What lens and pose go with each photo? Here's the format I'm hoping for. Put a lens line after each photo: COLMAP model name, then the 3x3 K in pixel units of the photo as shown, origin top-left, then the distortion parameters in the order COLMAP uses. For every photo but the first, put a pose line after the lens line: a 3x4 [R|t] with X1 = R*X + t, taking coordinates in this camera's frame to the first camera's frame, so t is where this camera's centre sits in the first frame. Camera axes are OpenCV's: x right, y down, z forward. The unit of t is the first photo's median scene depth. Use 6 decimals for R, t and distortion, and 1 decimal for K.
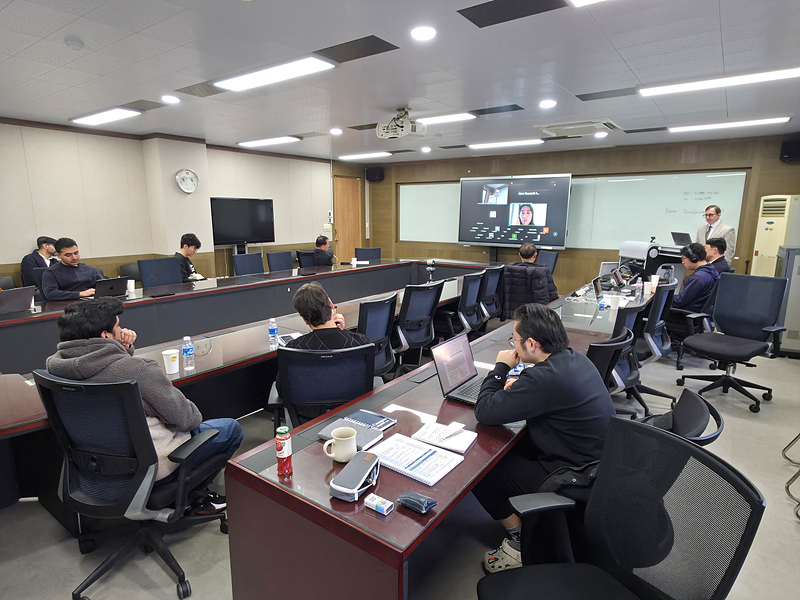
lens RADIAL K [[461.1, 0, 400.0], [0, 461.1, 300.0], [0, 0, 1]] dist [0.002214, 0.000080]
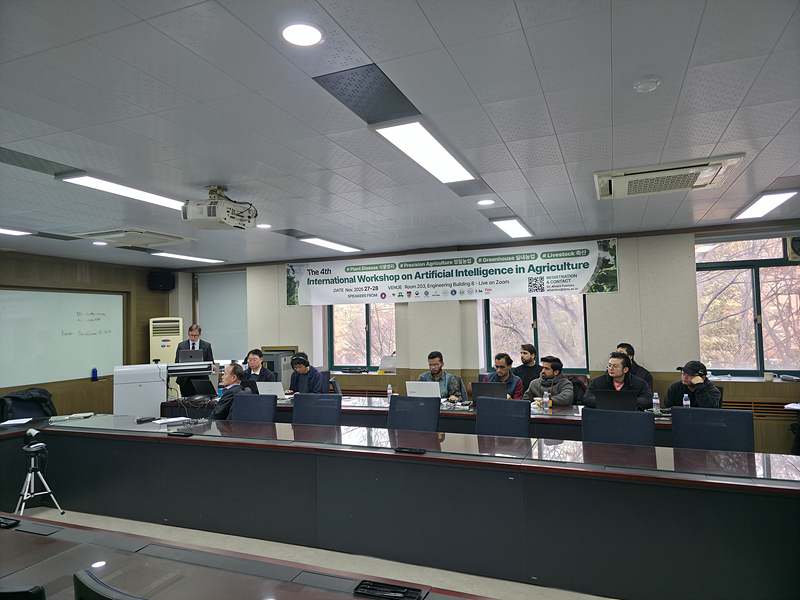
lens RADIAL K [[515.8, 0, 400.0], [0, 515.8, 300.0], [0, 0, 1]] dist [0.071394, -0.075831]
pose [[-0.230823, 0.046704, 0.971874, -0.566631], [0.208414, 0.978038, 0.002499, -0.137034], [-0.950413, 0.203129, -0.235488, 0.676713]]
